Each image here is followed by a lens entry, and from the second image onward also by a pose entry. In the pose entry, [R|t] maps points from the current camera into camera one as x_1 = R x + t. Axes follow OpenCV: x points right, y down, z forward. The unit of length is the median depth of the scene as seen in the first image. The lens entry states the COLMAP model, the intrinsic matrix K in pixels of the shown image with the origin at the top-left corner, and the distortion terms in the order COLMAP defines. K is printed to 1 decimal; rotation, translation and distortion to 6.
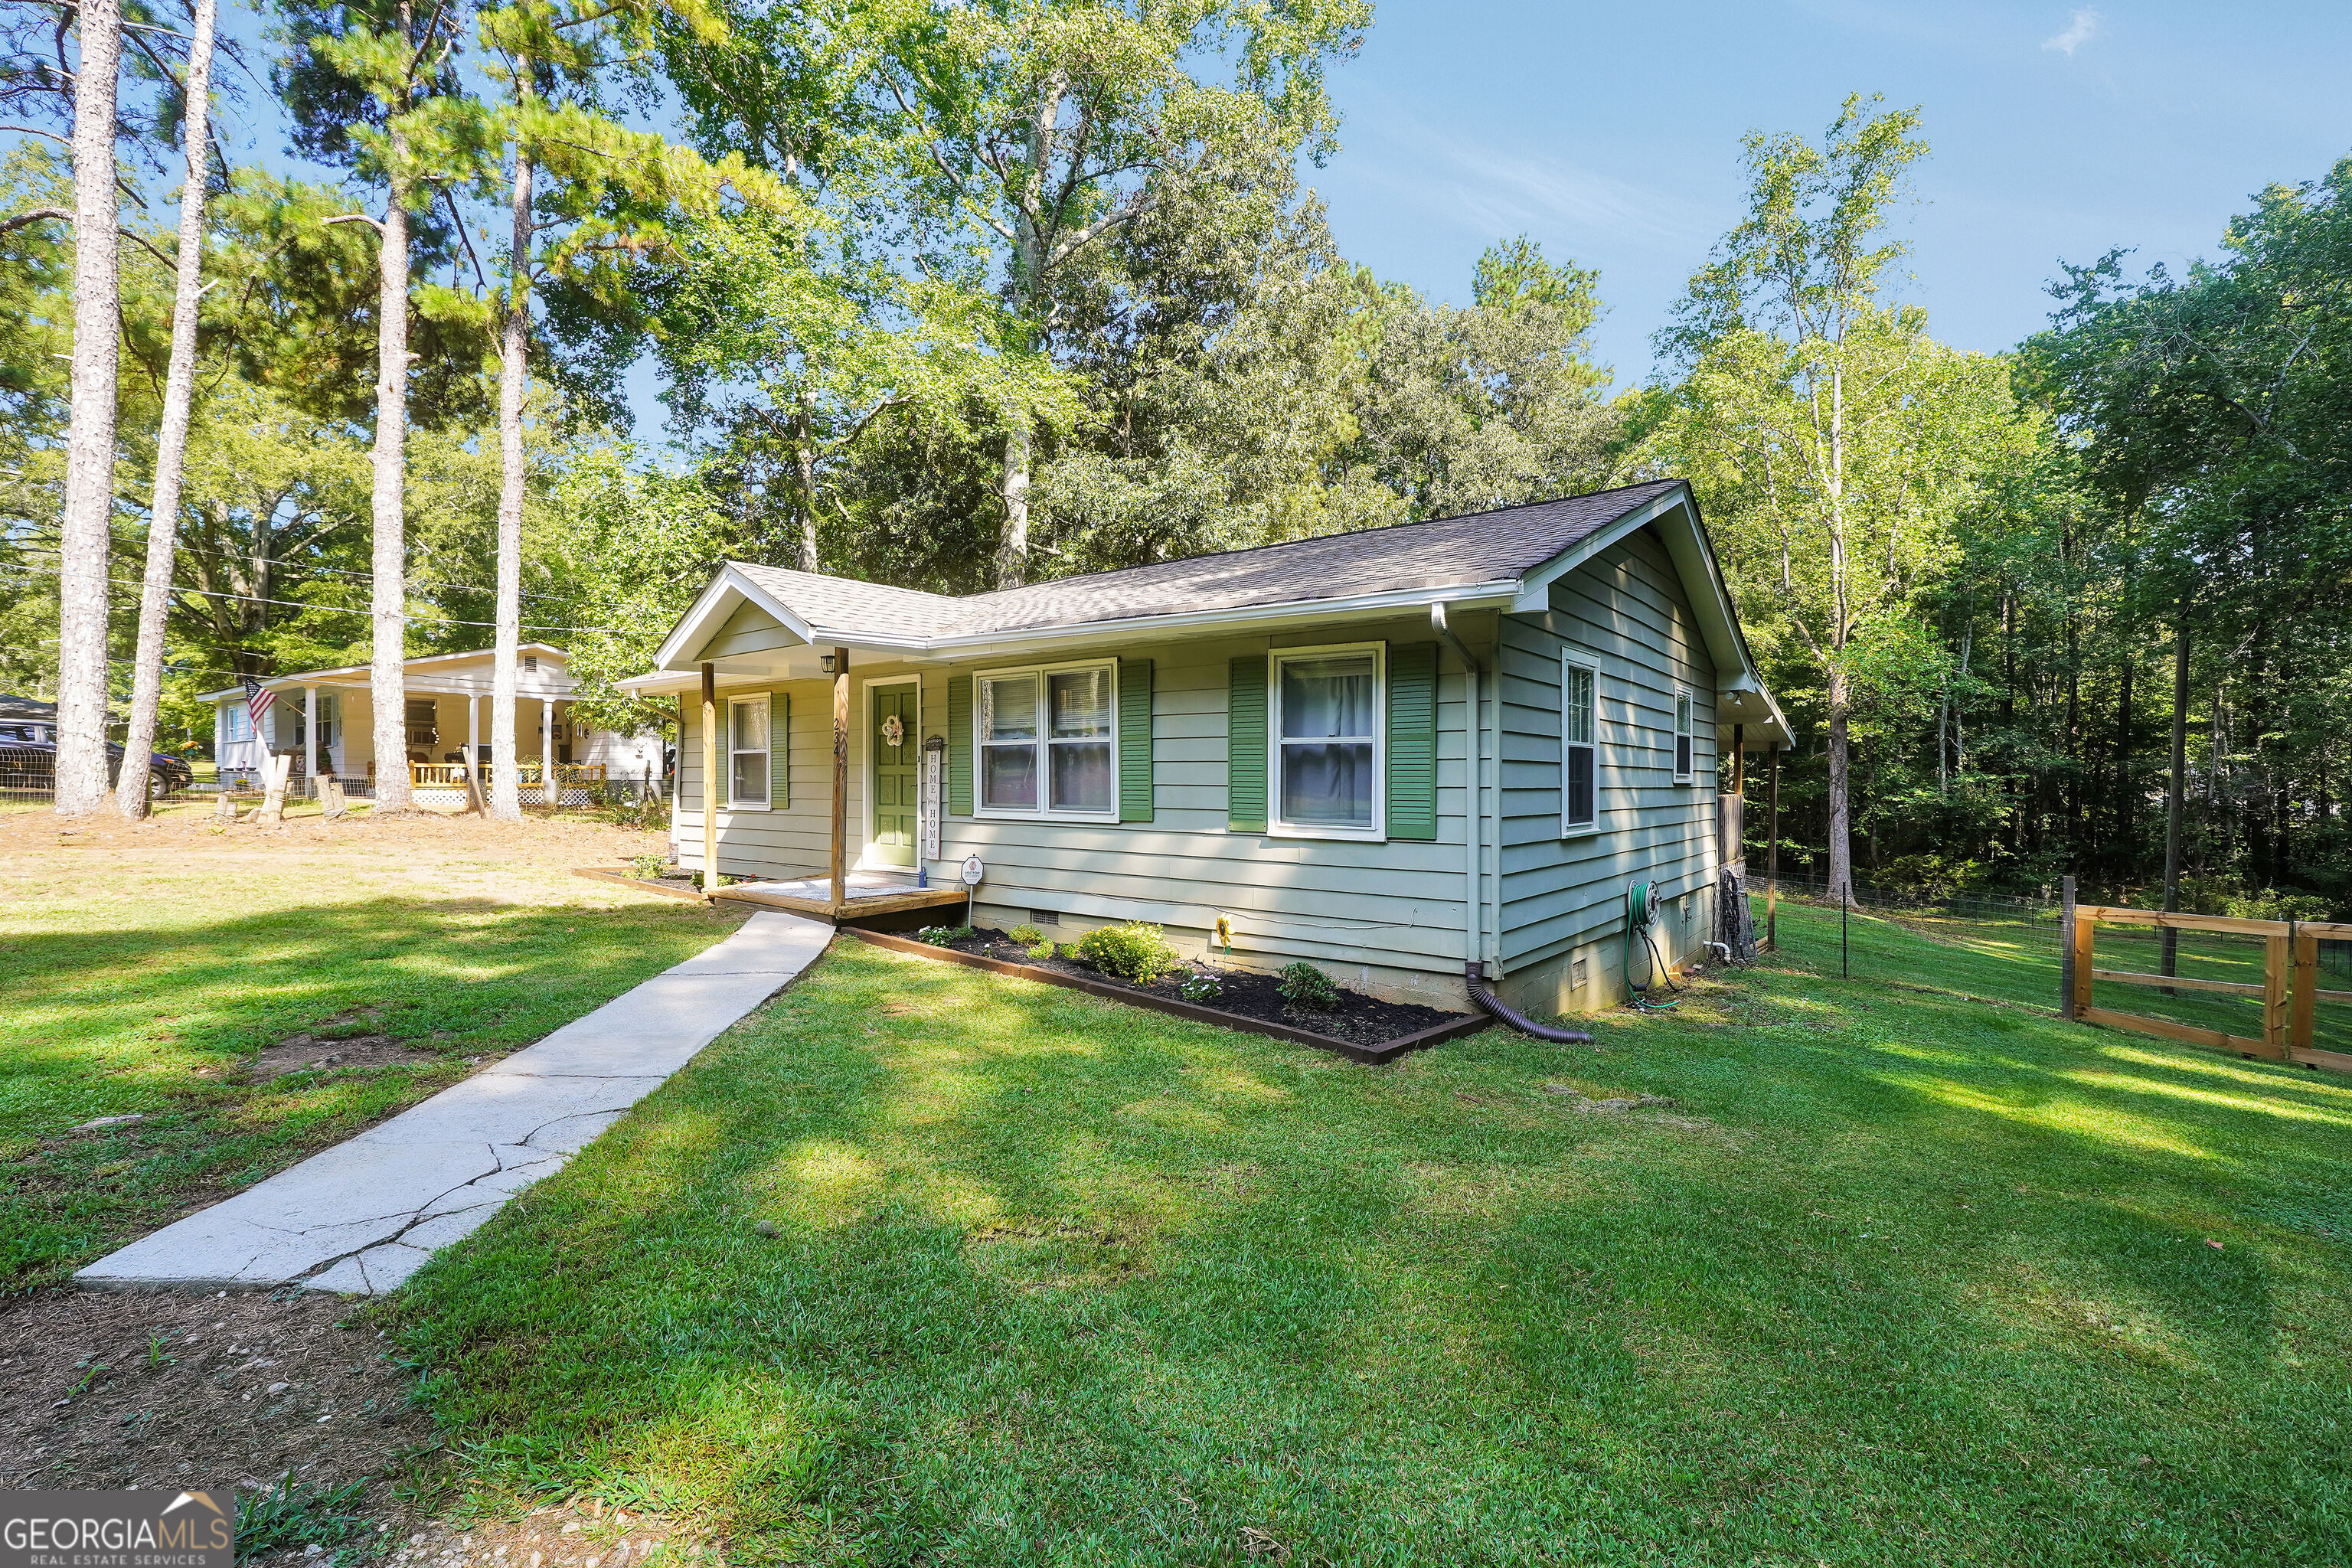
lens RADIAL K [[1011.4, 0, 1193.2], [0, 1011.4, 824.6], [0, 0, 1]] dist [-0.015440, -0.000115]
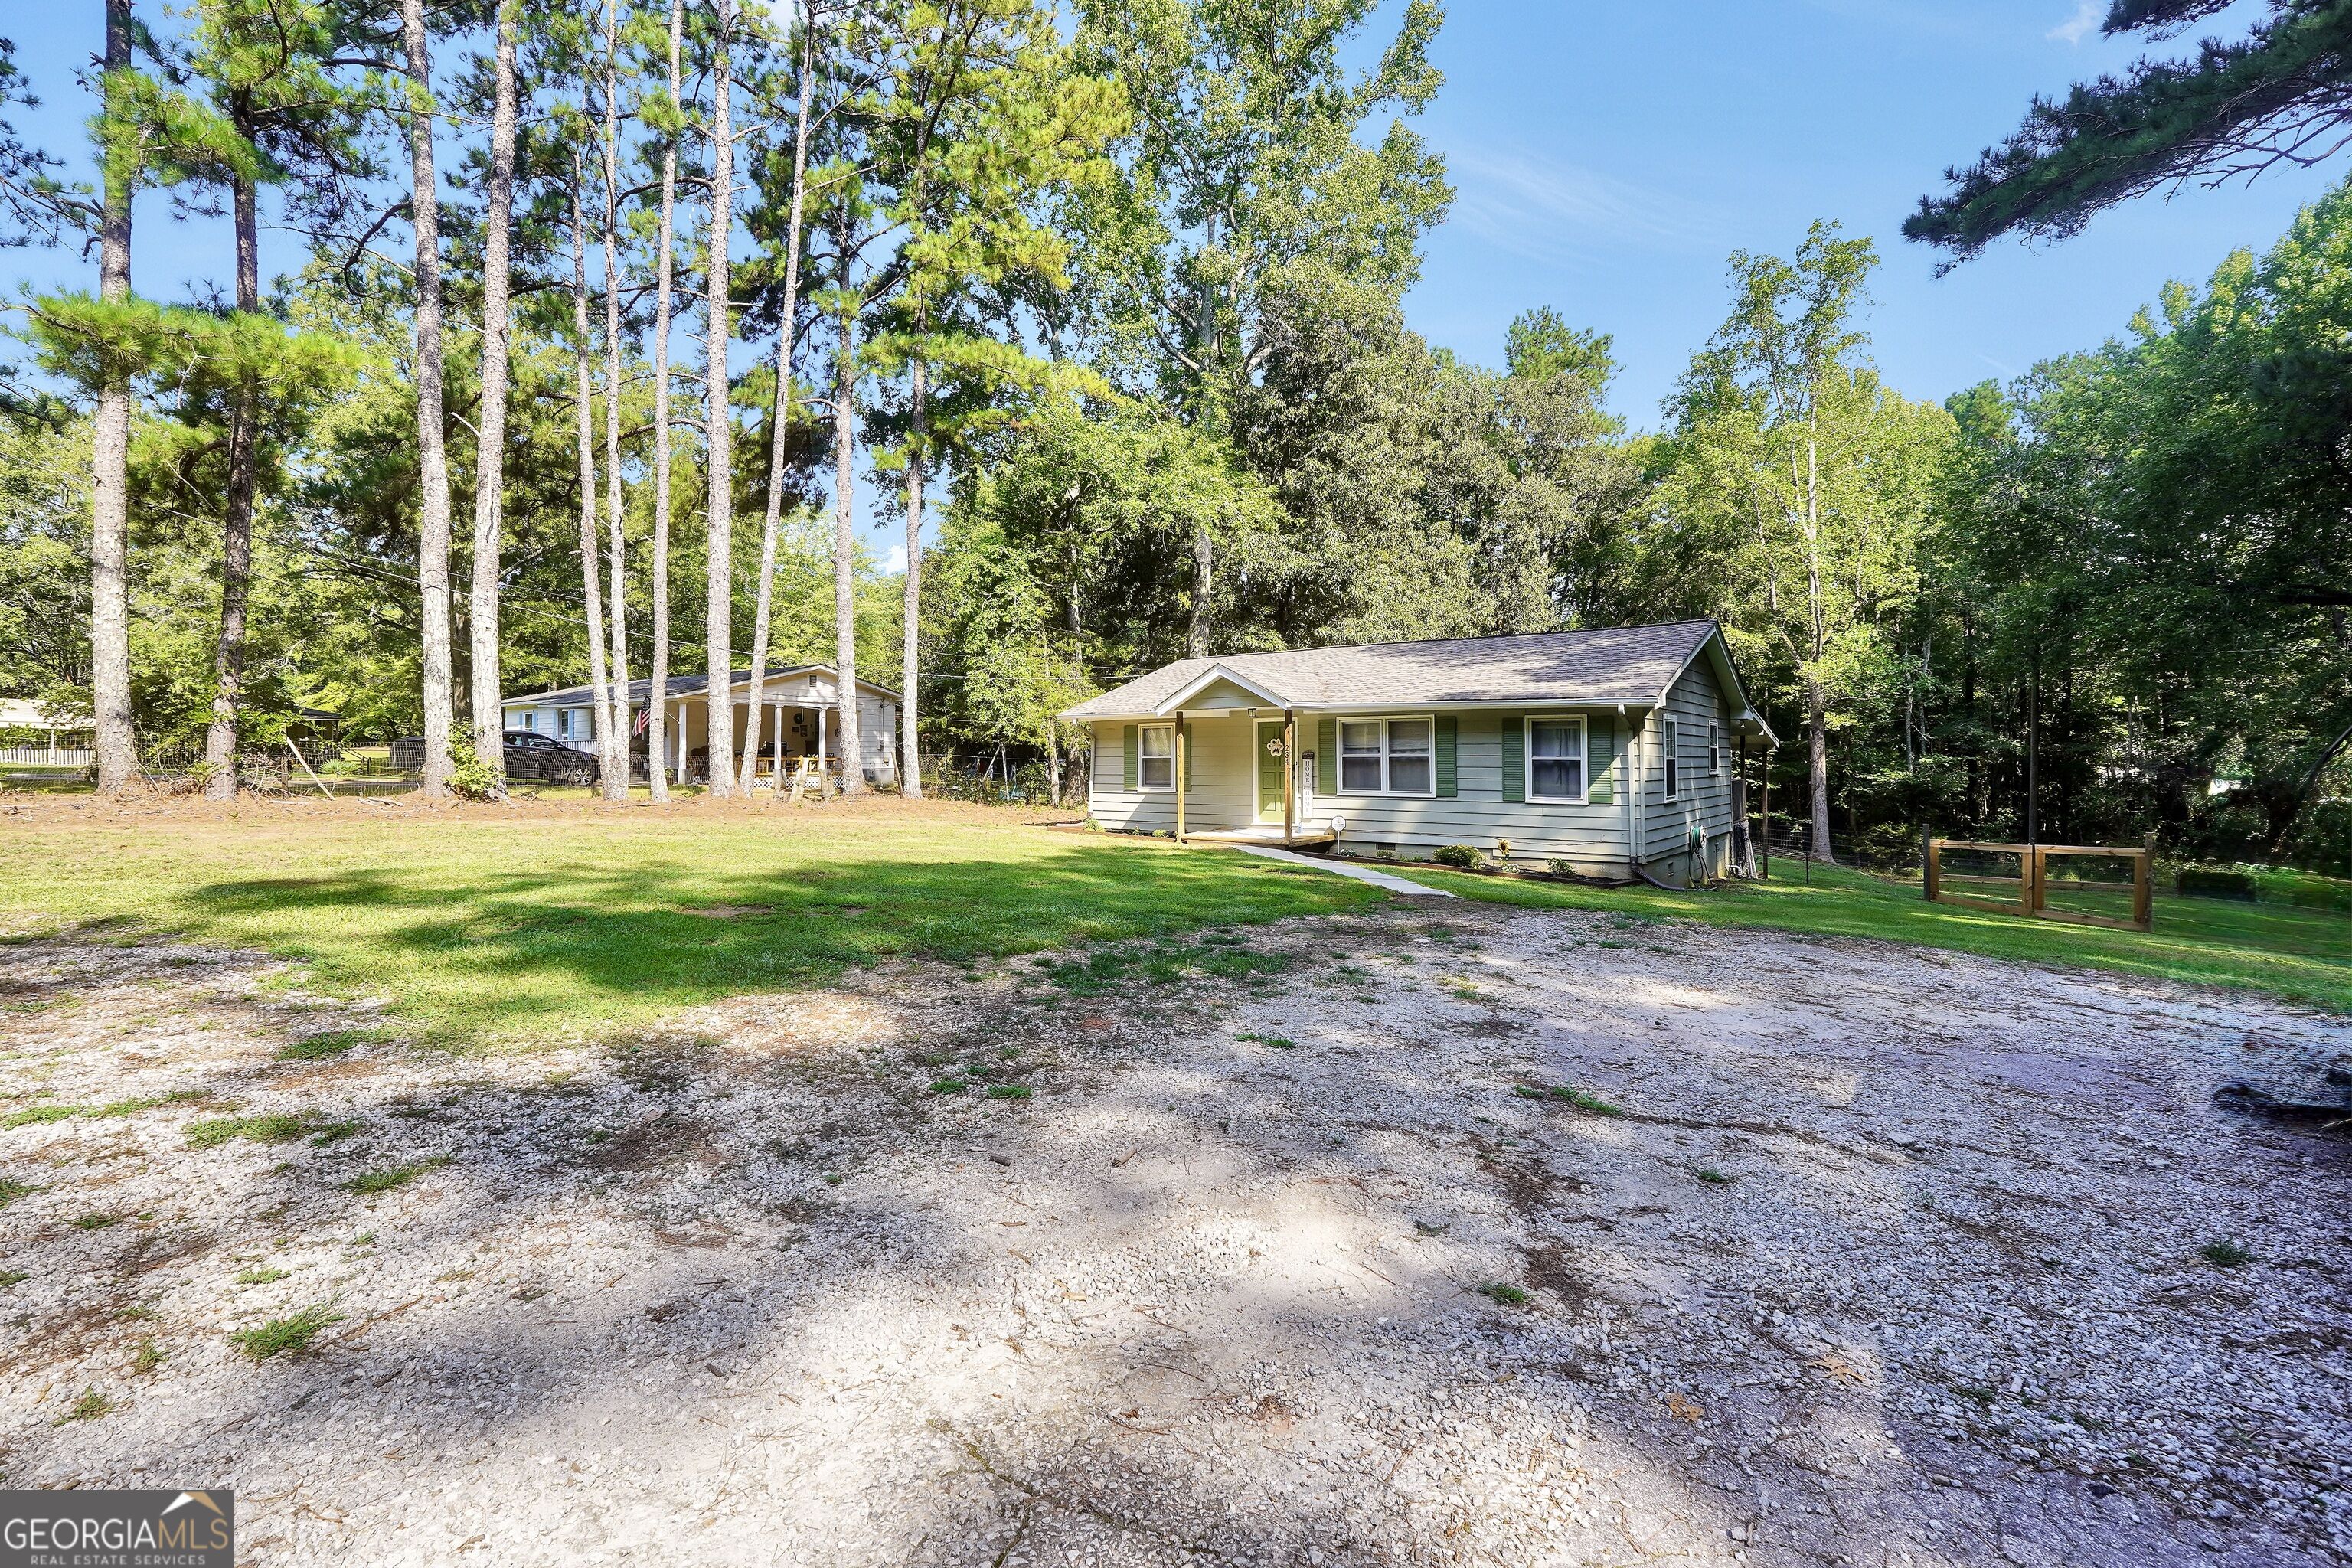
lens RADIAL K [[1005.3, 0, 1168.9], [0, 1005.3, 784.1], [0, 0, 1]] dist [-0.019842, 0.007245]
pose [[0.999853, -0.005184, -0.016335, -0.242781], [0.004878, 0.999813, -0.018714, 0.002760], [0.016429, 0.018632, 0.999691, -0.424634]]
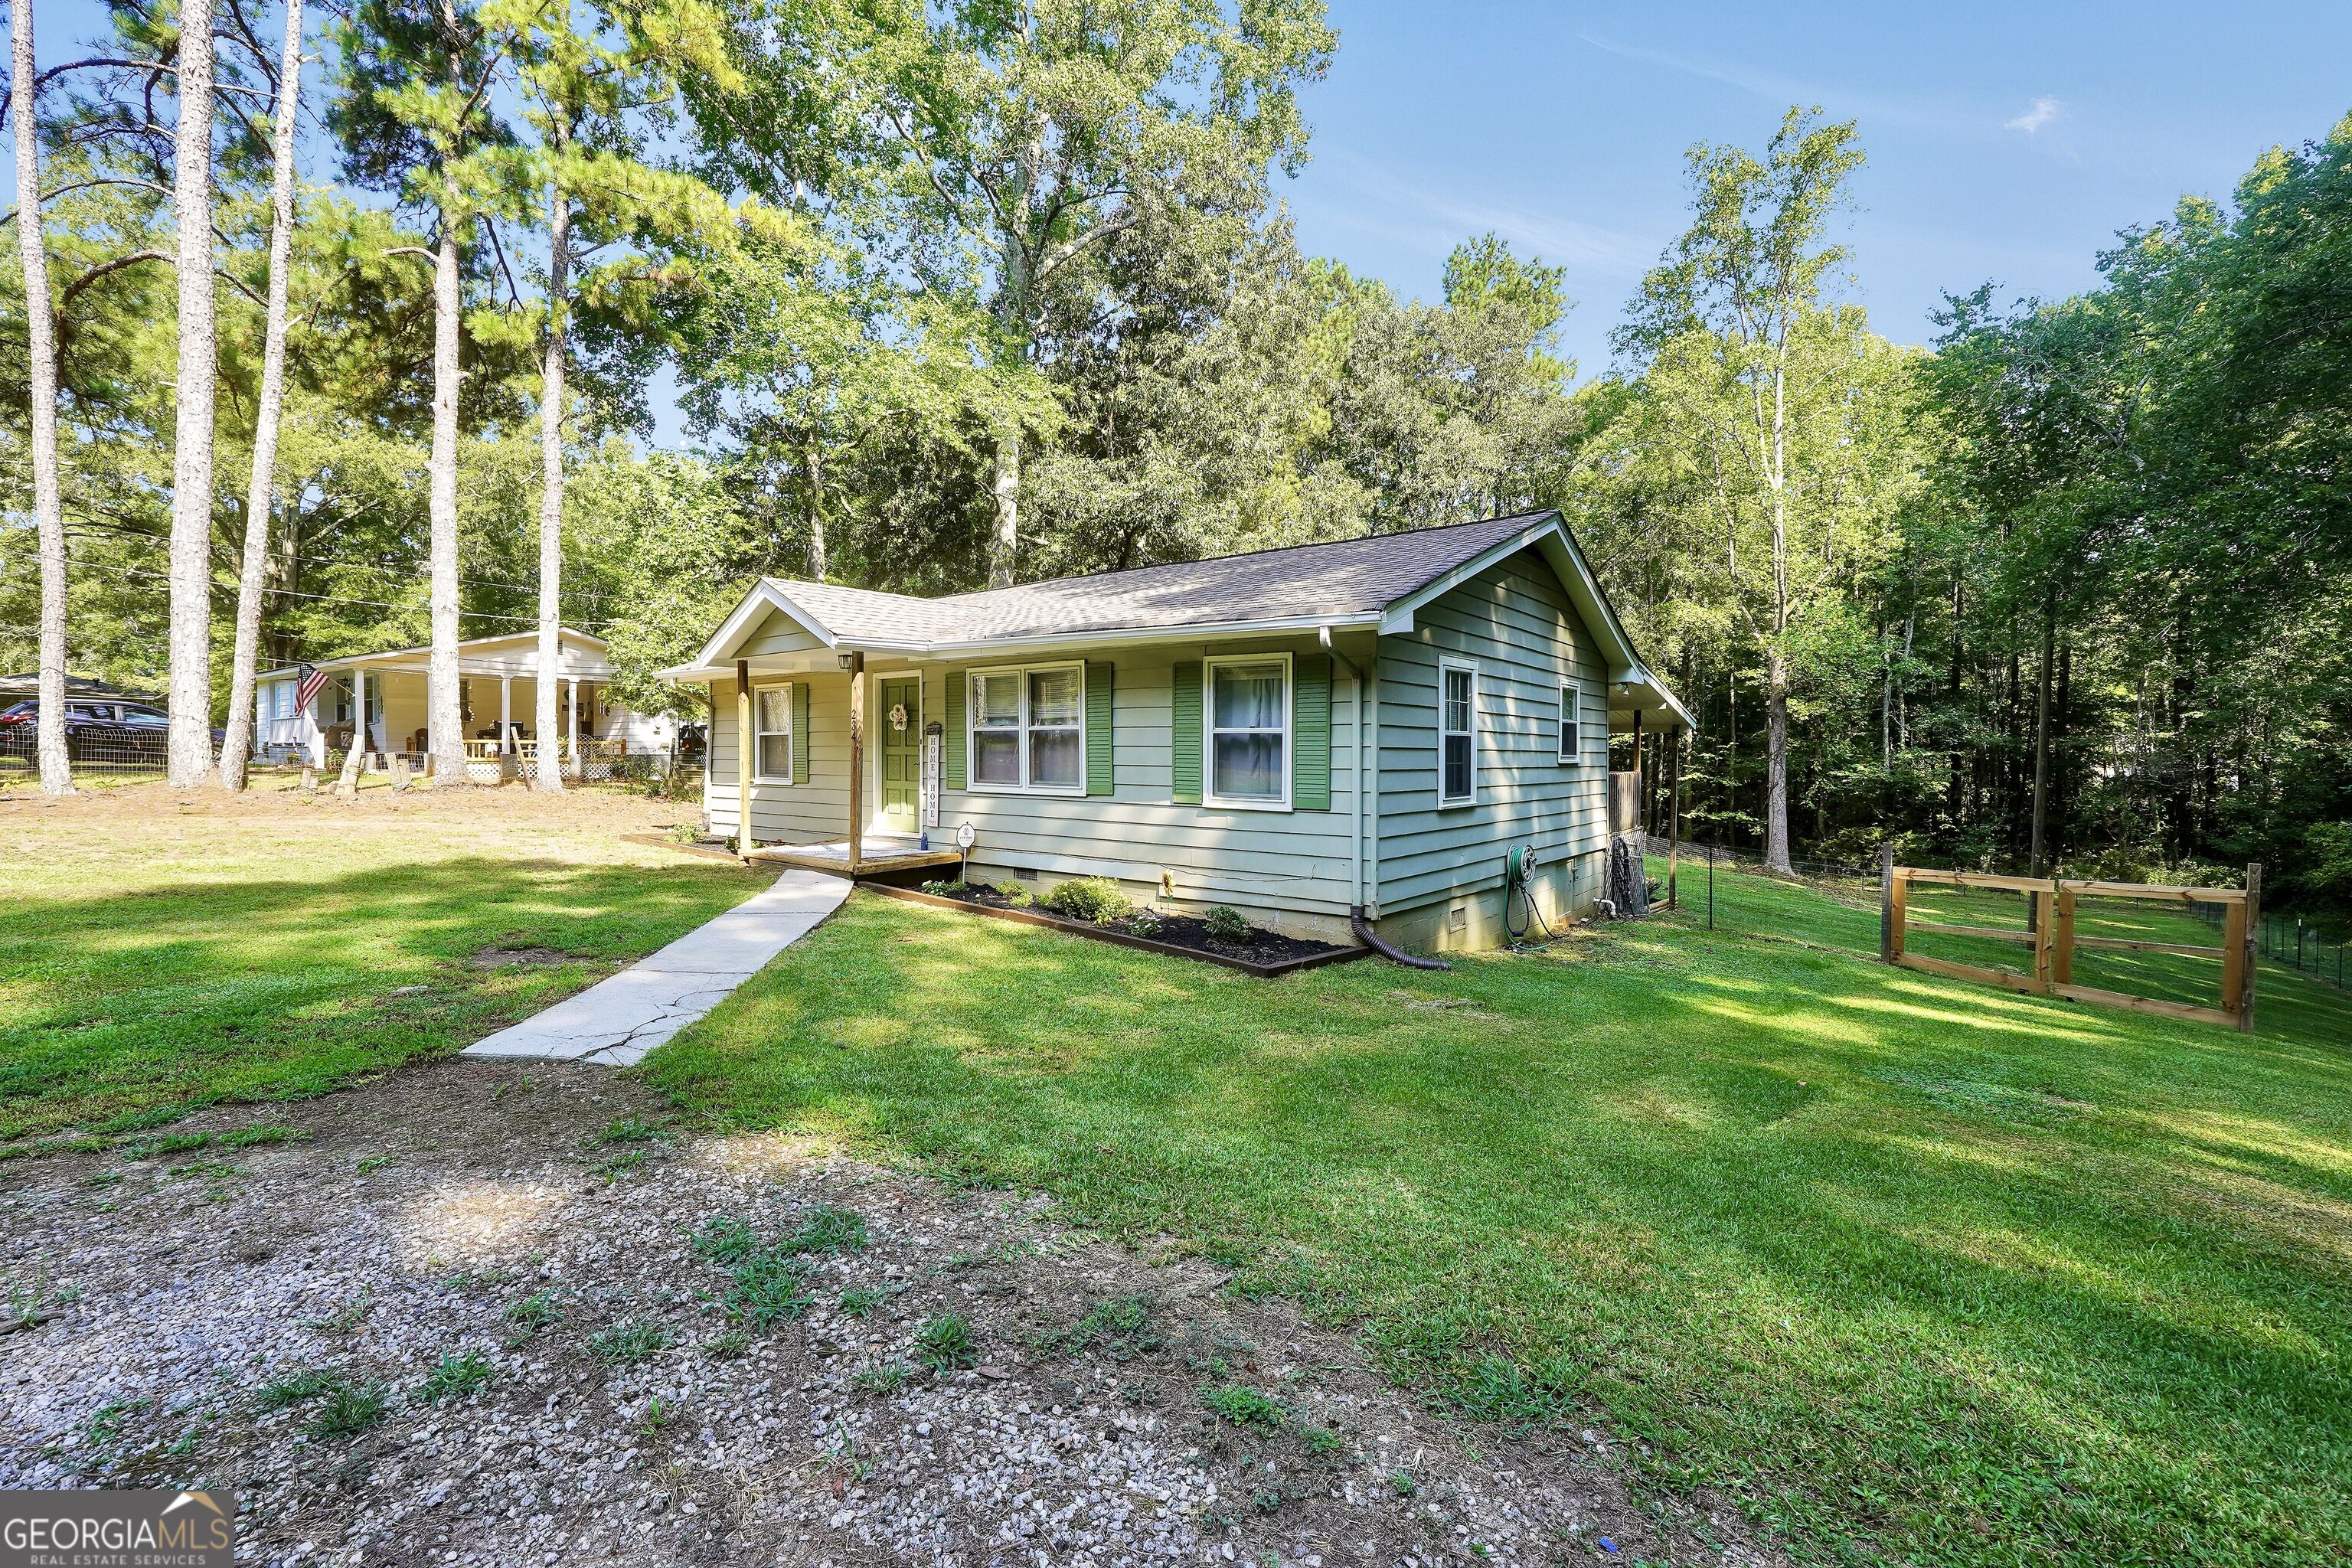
lens RADIAL K [[991.4, 0, 1172.8], [0, 991.4, 812.8], [0, 0, 1]] dist [-0.019002, 0.000050]
pose [[0.999944, 0.001605, -0.010430, 0.018719], [-0.001434, 0.999864, 0.016401, -0.000635], [0.010455, -0.016385, 0.999811, -0.082749]]
